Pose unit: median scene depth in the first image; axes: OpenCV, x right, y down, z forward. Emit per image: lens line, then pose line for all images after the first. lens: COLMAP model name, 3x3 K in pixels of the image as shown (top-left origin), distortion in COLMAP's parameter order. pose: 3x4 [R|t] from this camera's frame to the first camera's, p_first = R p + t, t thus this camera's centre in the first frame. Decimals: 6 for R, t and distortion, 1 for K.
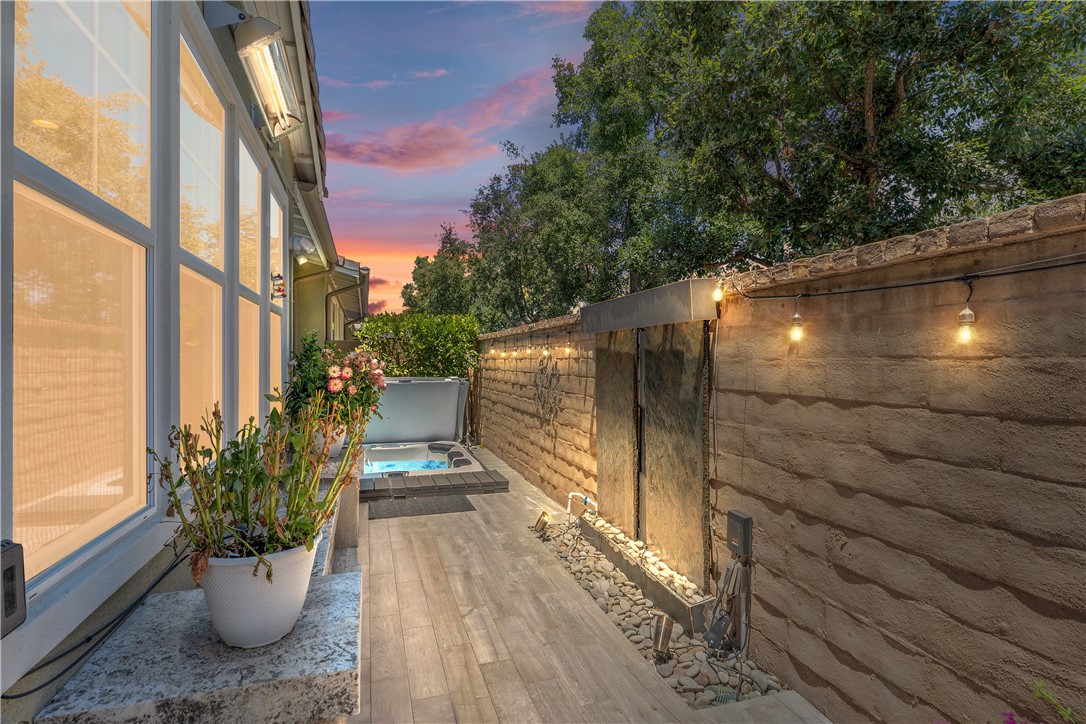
lens RADIAL K [[564.1, 0, 544.0], [0, 564.1, 360.4], [0, 0, 1]] dist [0.001005, 0.000037]
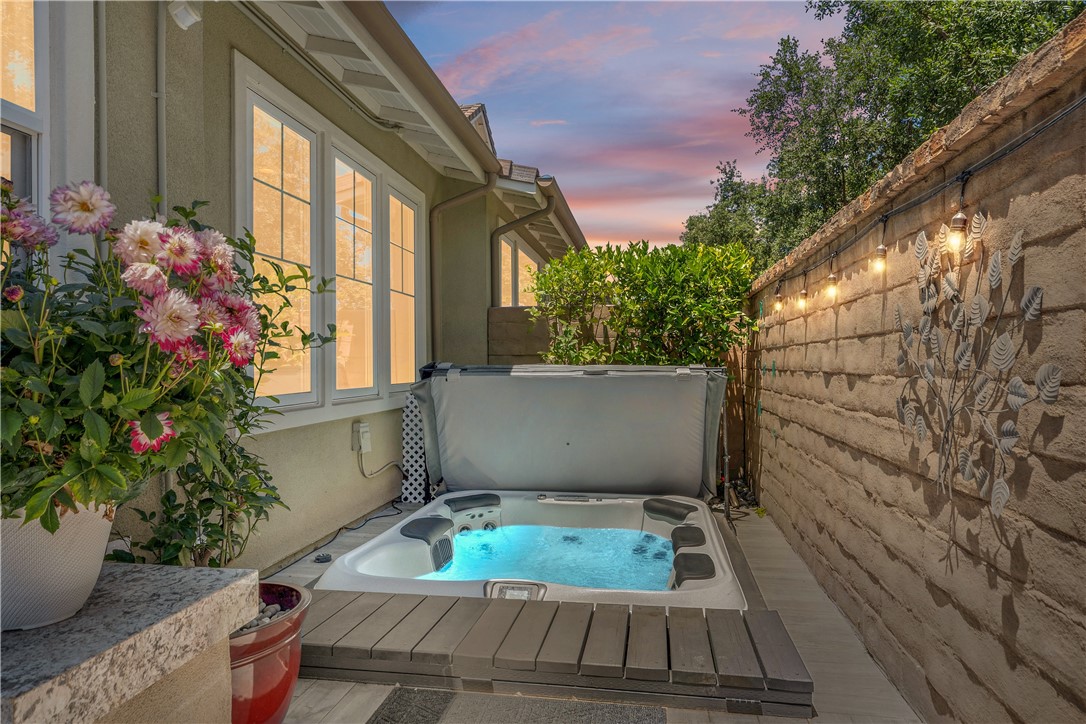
lens RADIAL K [[669.5, 0, 543.1], [0, 669.5, 359.9], [0, 0, 1]] dist [0.005647, -0.000415]
pose [[0.894173, -0.010052, -0.447610, -0.020871], [0.007176, 0.999941, -0.008122, 0.029998], [0.447665, 0.004051, 0.894192, 0.444036]]
